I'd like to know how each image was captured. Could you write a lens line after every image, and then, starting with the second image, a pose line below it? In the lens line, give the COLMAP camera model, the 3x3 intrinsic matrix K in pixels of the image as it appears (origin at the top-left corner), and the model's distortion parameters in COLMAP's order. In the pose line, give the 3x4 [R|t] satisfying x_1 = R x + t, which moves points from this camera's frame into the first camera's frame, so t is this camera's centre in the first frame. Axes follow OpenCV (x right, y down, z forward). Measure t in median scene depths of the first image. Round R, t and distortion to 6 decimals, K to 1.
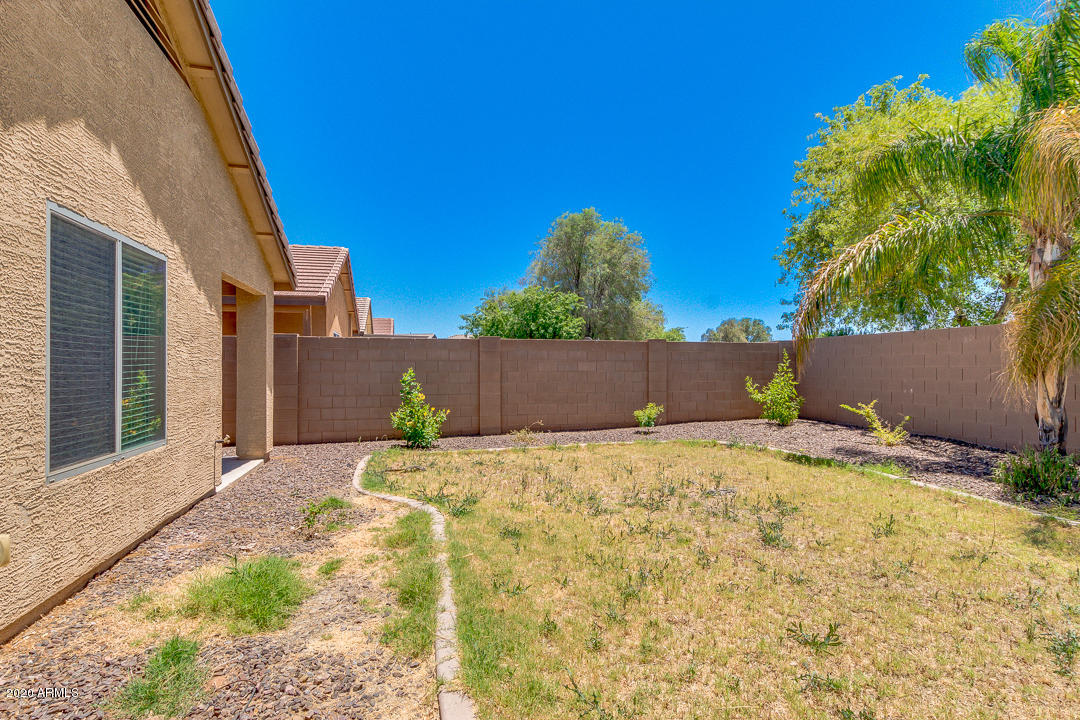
lens RADIAL K [[533.3, 0, 541.3], [0, 533.3, 367.0], [0, 0, 1]] dist [0.001782, 0.000020]
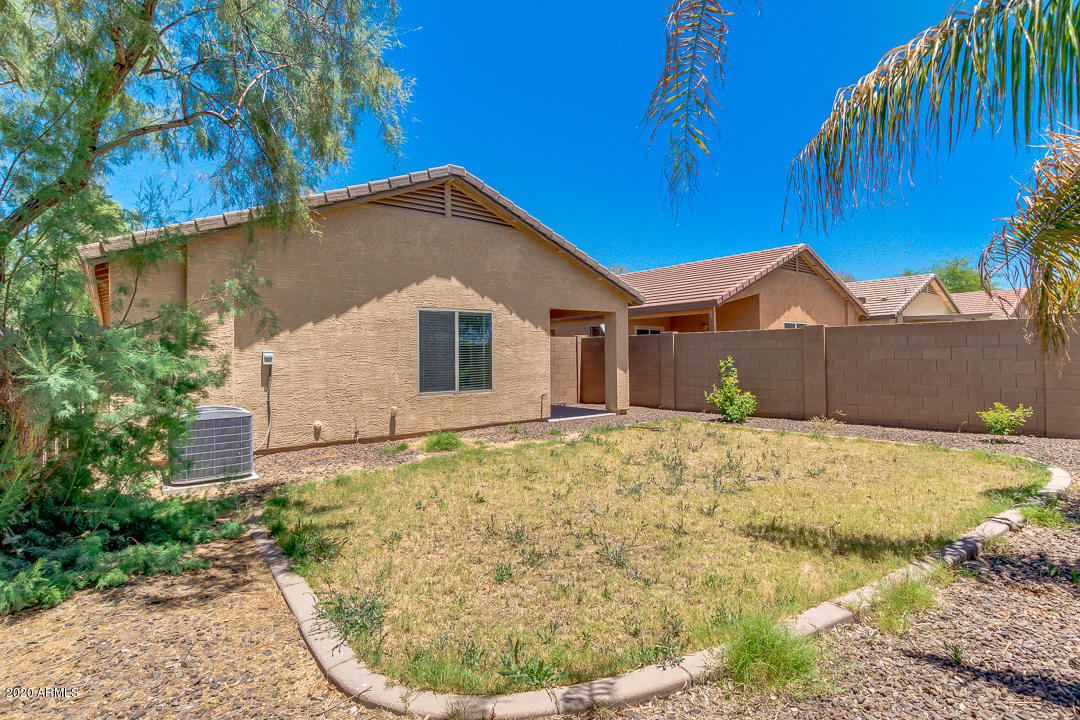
lens RADIAL K [[533.3, 0, 540.4], [0, 533.3, 358.0], [0, 0, 1]] dist [0.001782, 0.000020]
pose [[0.393078, 0.003303, -0.919499, 0.678704], [0.010743, 0.999909, 0.008185, -0.008139], [0.919442, -0.013096, 0.393007, 0.123937]]
